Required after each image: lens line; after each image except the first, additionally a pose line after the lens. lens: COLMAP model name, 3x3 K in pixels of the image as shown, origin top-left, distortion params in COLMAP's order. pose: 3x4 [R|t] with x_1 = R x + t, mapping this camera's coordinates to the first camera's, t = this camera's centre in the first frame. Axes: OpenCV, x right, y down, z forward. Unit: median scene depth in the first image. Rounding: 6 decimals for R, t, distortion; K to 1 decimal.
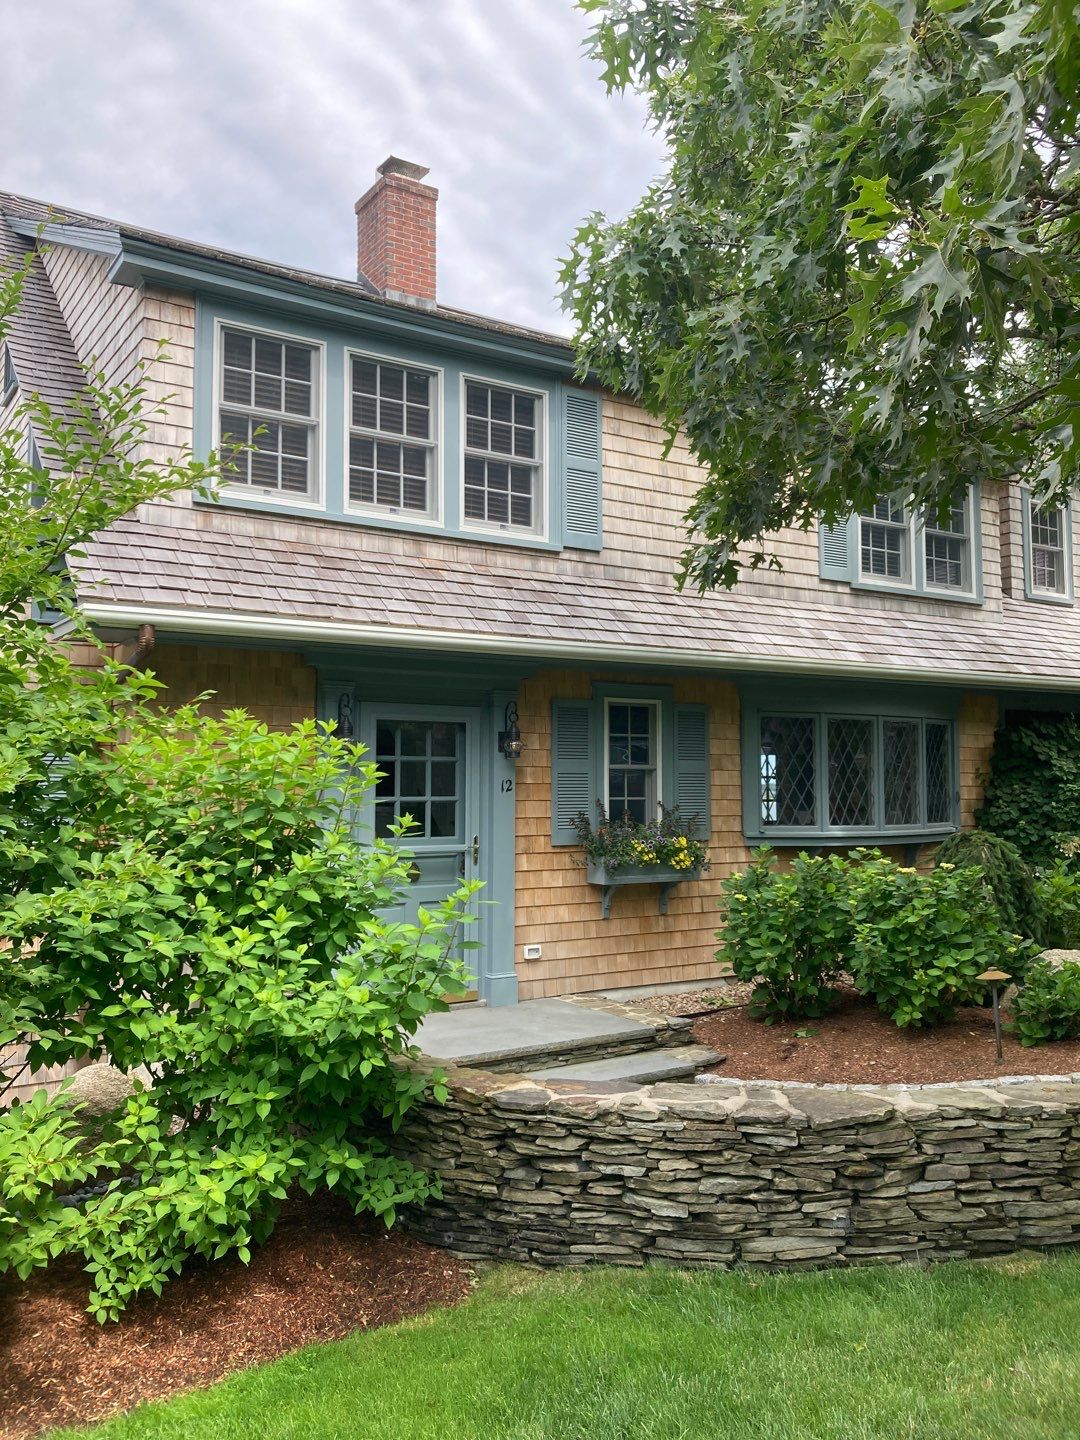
lens RADIAL K [[1177.4, 0, 542.0], [0, 1177.4, 712.5], [0, 0, 1]] dist [0.024473, -0.038221]
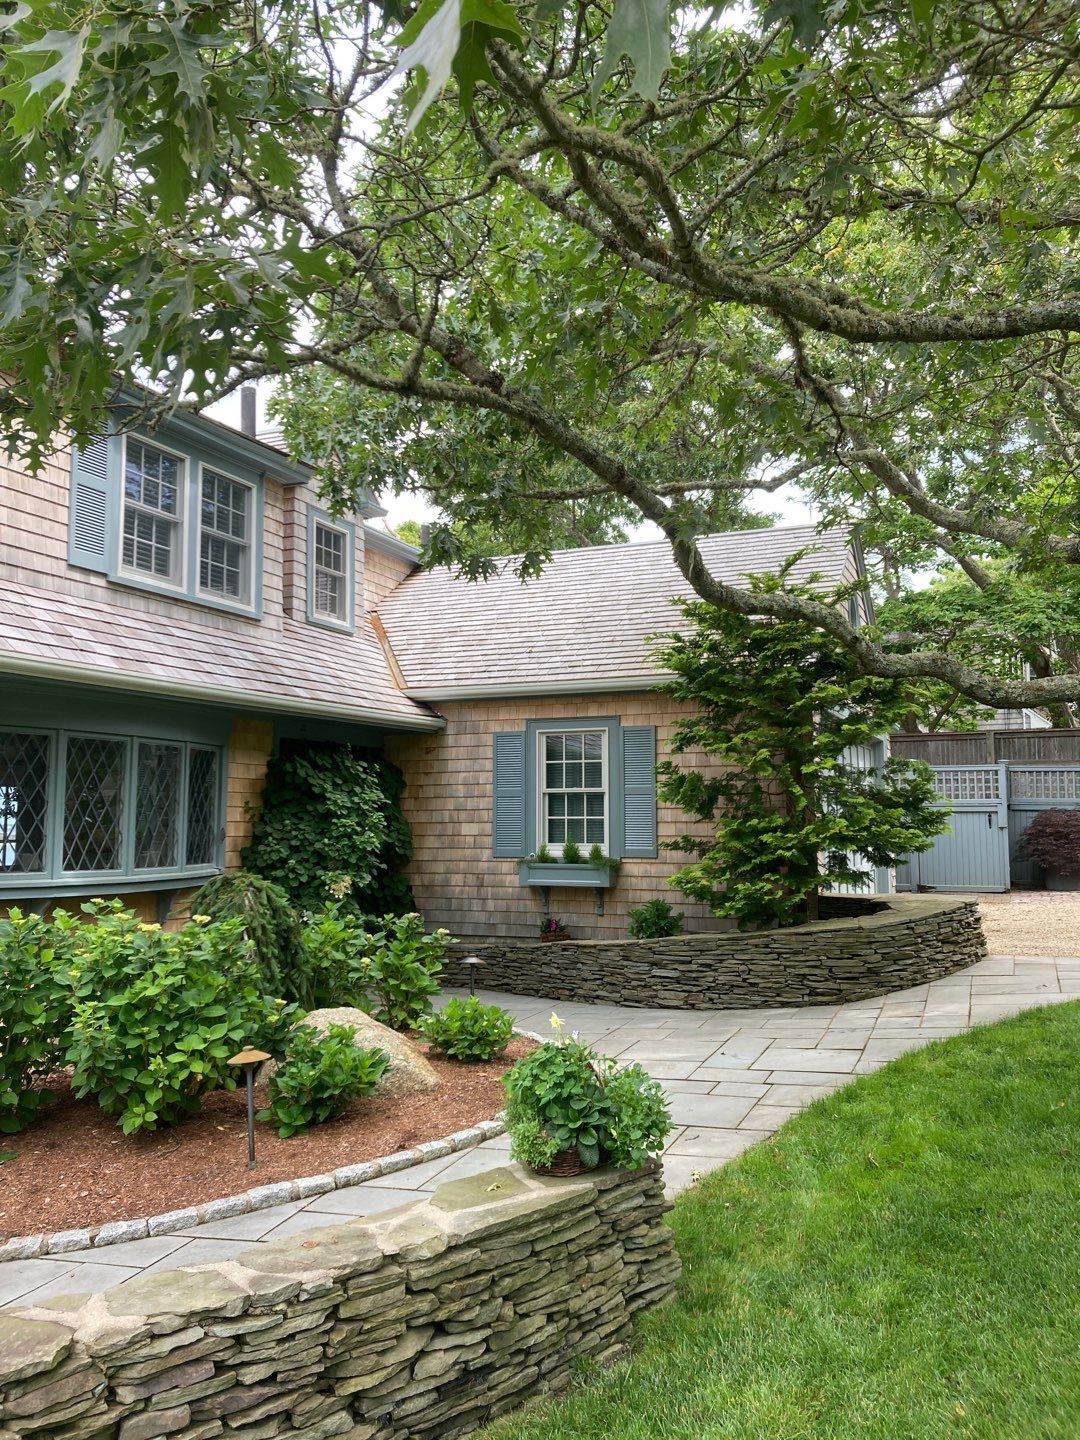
lens RADIAL K [[1177.4, 0, 579.0], [0, 1177.4, 721.7], [0, 0, 1]] dist [0.024473, -0.038221]
pose [[0.812431, 0.051007, 0.580823, 0.067159], [-0.037339, 0.998673, -0.035473, 0.011974], [-0.581861, 0.007132, 0.813257, 0.166767]]
